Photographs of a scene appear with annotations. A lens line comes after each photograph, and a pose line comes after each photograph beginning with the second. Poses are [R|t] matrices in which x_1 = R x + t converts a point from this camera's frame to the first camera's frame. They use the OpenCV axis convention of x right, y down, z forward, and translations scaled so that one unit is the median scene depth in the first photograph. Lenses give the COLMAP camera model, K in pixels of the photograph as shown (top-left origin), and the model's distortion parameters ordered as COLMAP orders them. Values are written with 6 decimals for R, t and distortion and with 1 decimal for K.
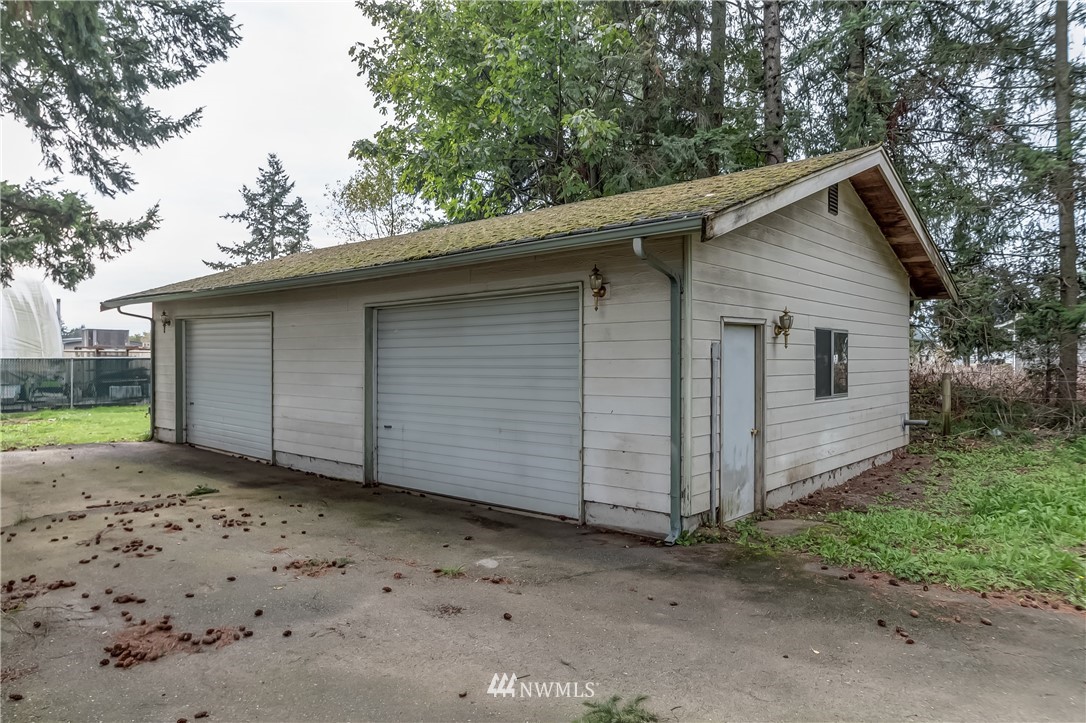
lens RADIAL K [[723.5, 0, 544.4], [0, 723.5, 362.7], [0, 0, 1]] dist [-0.005028, -0.000366]
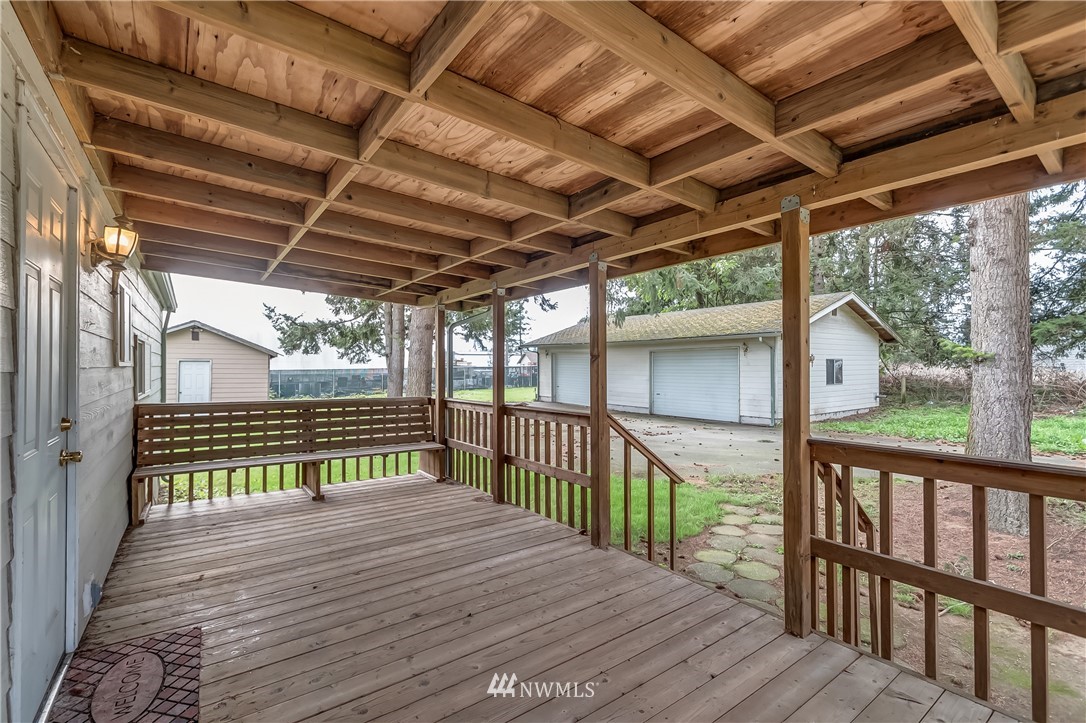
lens RADIAL K [[482.4, 0, 533.2], [0, 482.4, 362.6], [0, 0, 1]] dist [0.004649, -0.003002]
pose [[0.967596, -0.004013, -0.252472, -0.229223], [0.002488, 0.999977, -0.006358, -0.024769], [0.252491, 0.005523, 0.967583, -1.016044]]
